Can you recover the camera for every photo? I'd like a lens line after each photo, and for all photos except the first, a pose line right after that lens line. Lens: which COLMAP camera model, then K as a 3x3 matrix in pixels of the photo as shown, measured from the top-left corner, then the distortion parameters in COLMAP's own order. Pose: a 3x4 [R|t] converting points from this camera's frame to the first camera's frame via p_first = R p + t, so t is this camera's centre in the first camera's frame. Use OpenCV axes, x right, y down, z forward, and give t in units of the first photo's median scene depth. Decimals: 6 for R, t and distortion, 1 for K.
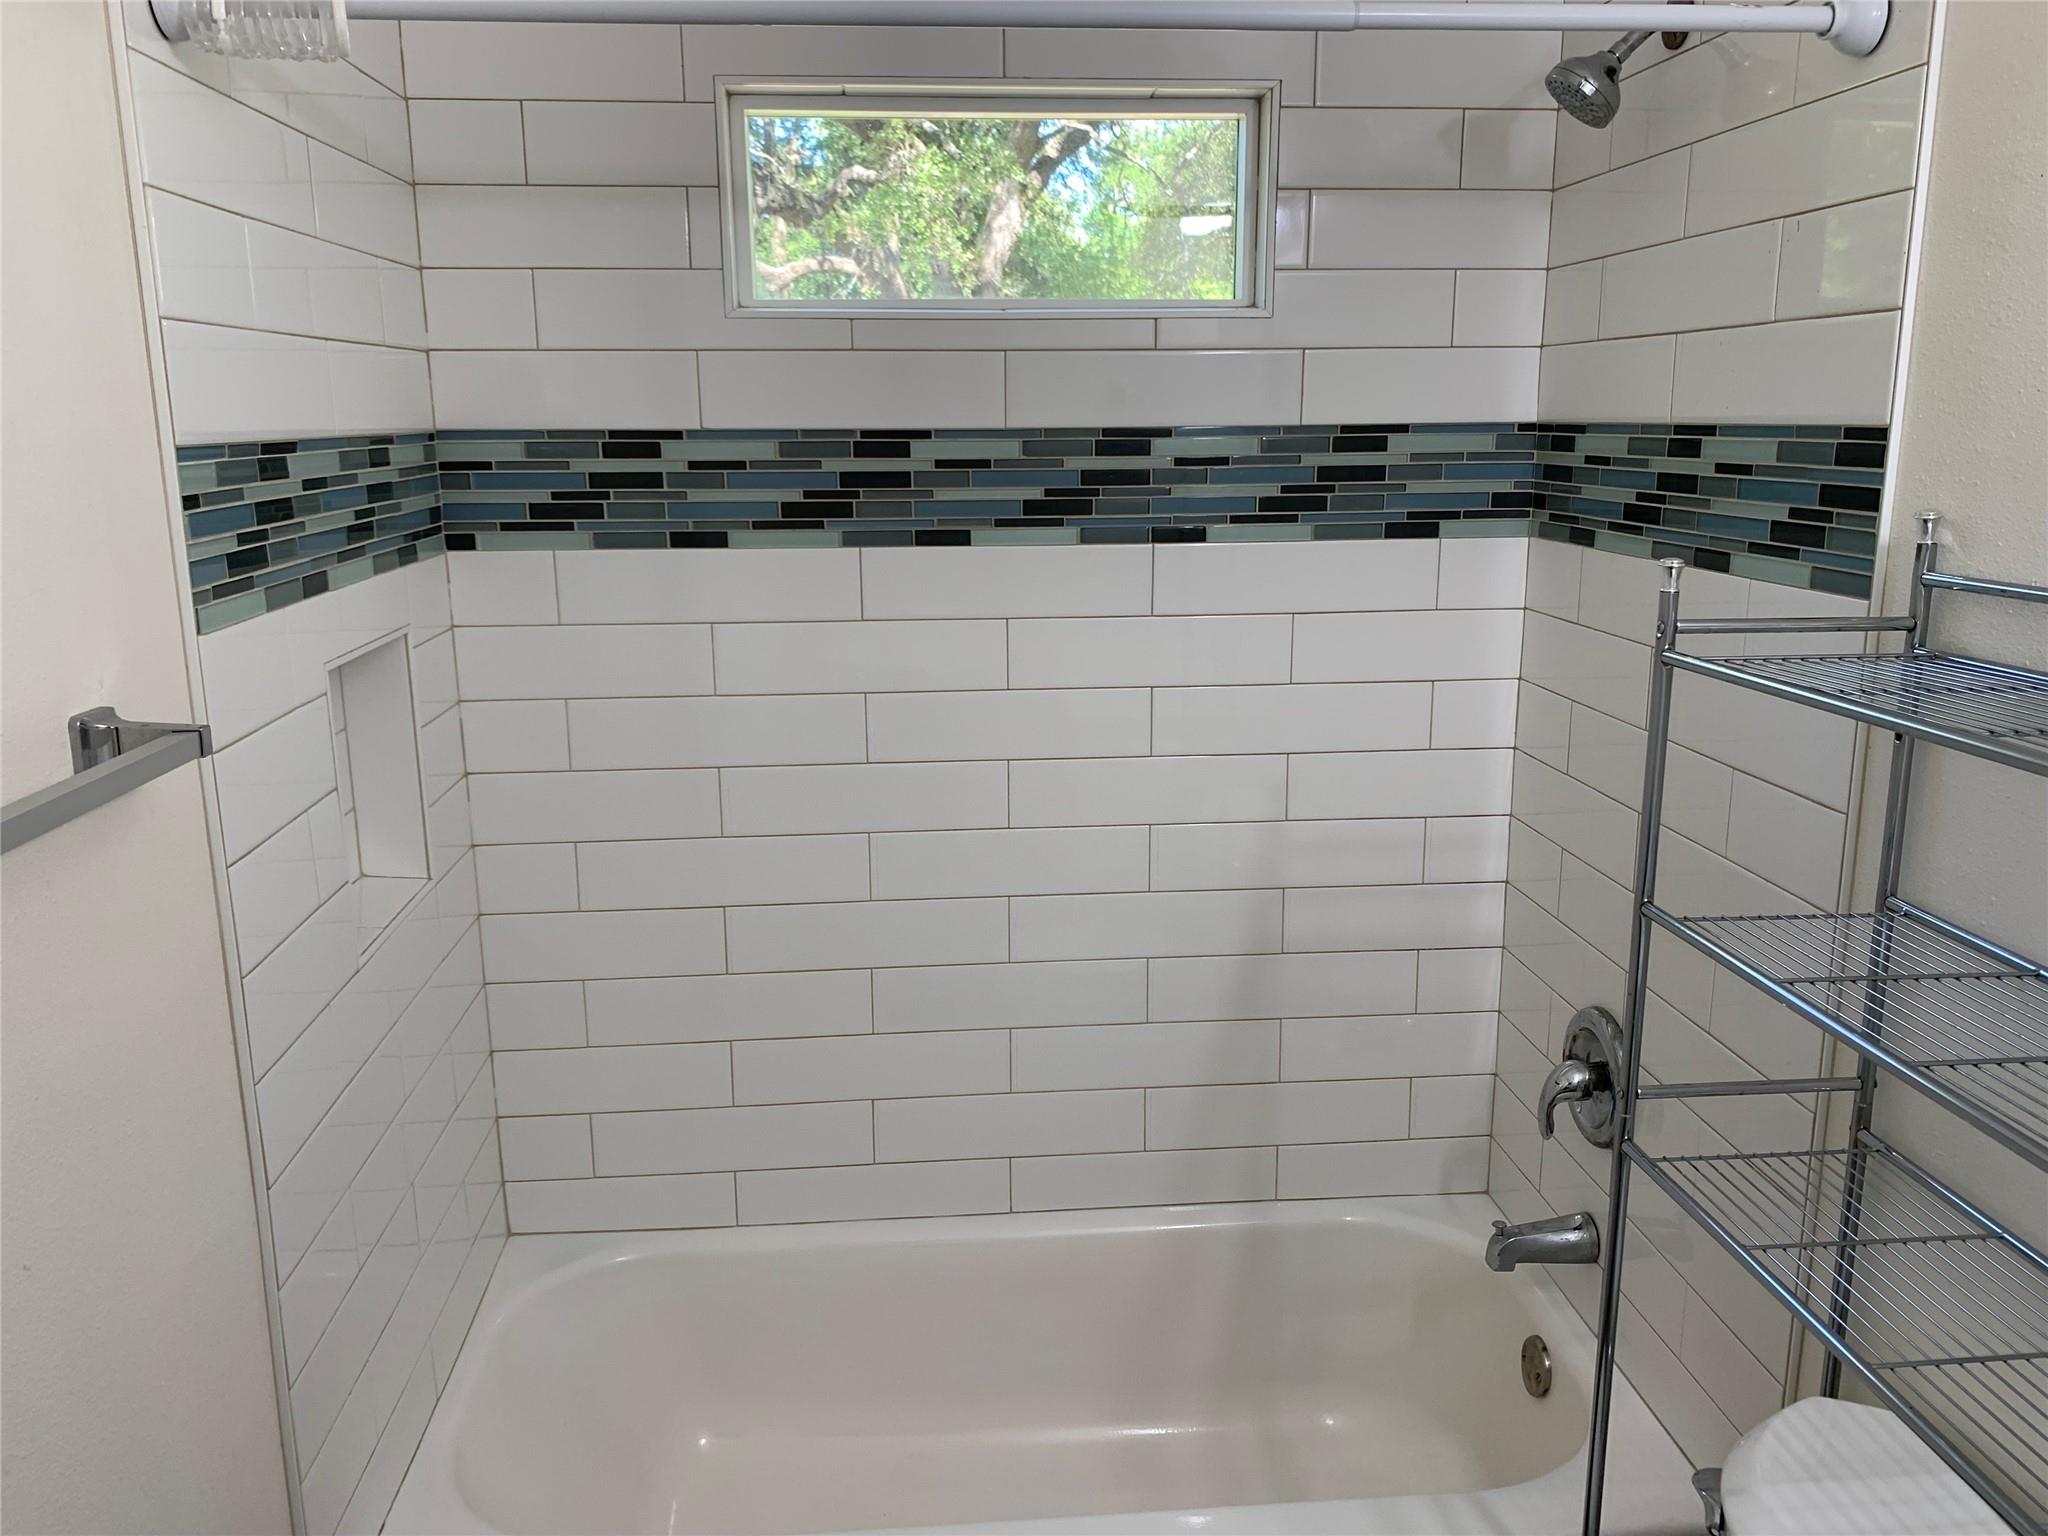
lens RADIAL K [[1561.0, 0, 1034.1], [0, 1561.0, 748.7], [0, 0, 1]] dist [0.028431, -0.035180]
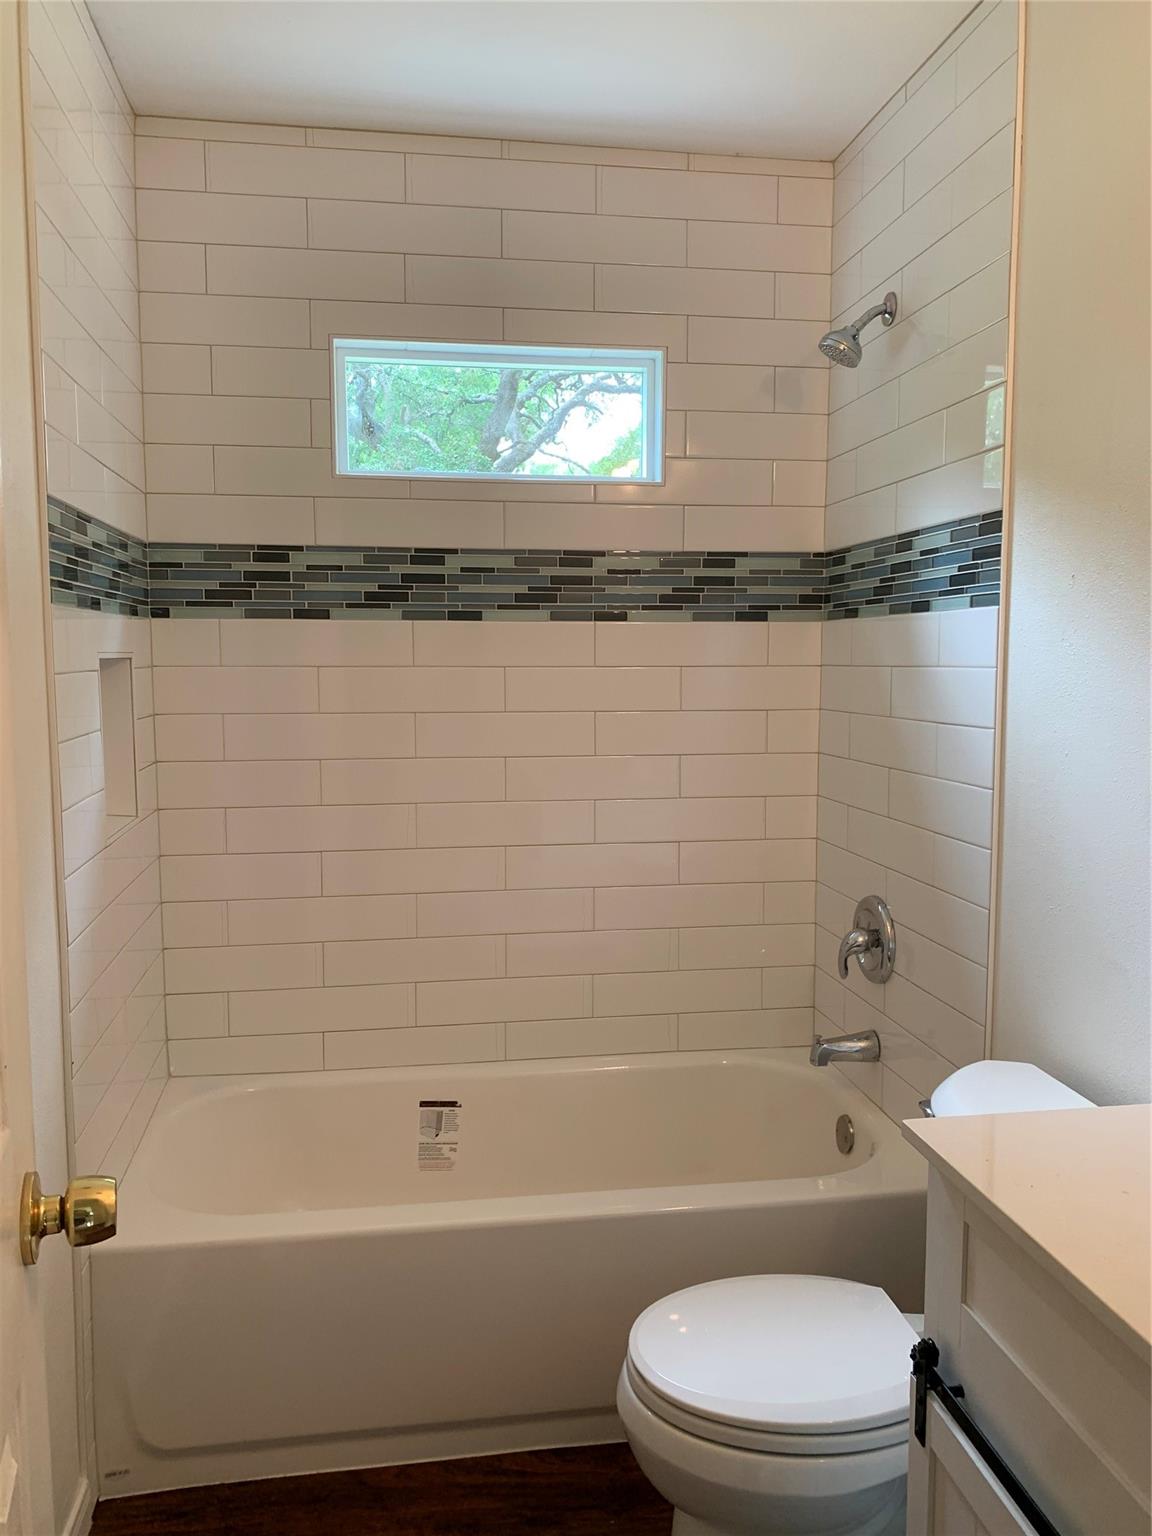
lens RADIAL K [[1170.8, 0, 575.0], [0, 1170.8, 766.7], [0, 0, 1]] dist [0.028431, -0.035180]
pose [[0.997176, -0.000514, 0.075101, -0.037119], [0.009454, 0.992880, -0.118742, 0.170241], [-0.074506, 0.119117, 0.990081, -0.192283]]
